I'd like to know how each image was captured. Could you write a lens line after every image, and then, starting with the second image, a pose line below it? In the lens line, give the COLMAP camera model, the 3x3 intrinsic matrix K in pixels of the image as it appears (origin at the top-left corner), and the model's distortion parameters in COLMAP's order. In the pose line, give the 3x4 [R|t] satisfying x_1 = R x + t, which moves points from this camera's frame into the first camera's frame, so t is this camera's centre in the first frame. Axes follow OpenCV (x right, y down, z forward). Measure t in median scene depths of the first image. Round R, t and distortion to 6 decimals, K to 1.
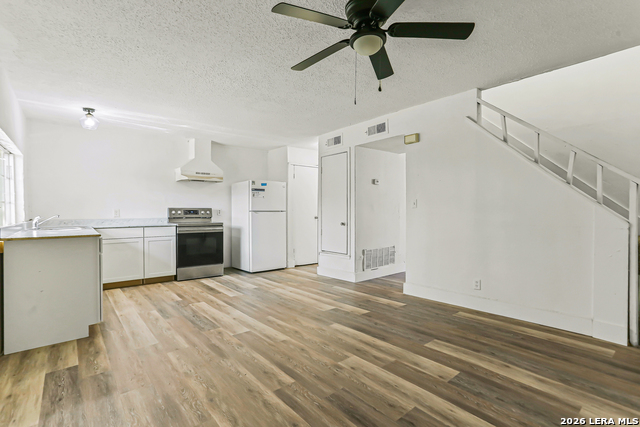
lens RADIAL K [[312.5, 0, 317.0], [0, 312.5, 211.4], [0, 0, 1]] dist [-0.044103, 0.020294]
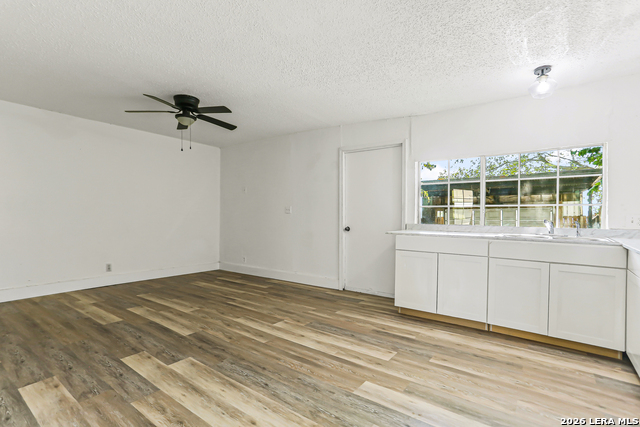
lens RADIAL K [[312.5, 0, 317.0], [0, 312.5, 211.4], [0, 0, 1]] dist [-0.044103, 0.020294]
pose [[-0.970394, -0.003474, -0.241504, -0.089331], [-0.003231, 0.999994, -0.001403, -0.008104], [0.241507, -0.000581, -0.970399, 1.828689]]
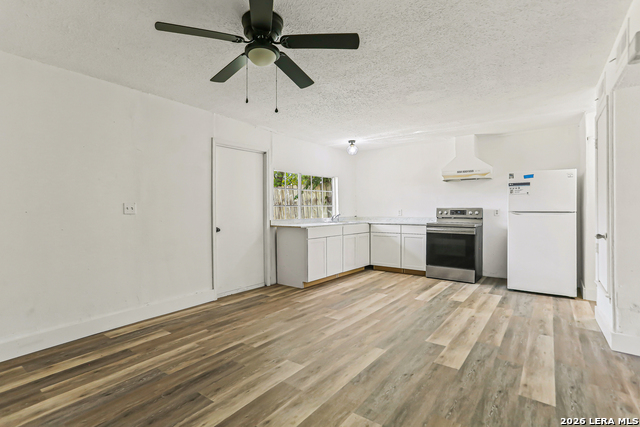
lens RADIAL K [[312.5, 0, 317.0], [0, 312.5, 211.4], [0, 0, 1]] dist [-0.044103, 0.020294]
pose [[0.231960, 0.008070, -0.972692, 0.752967], [0.000914, 0.999963, 0.008515, -0.015715], [0.972725, -0.002864, 0.231944, 0.581244]]
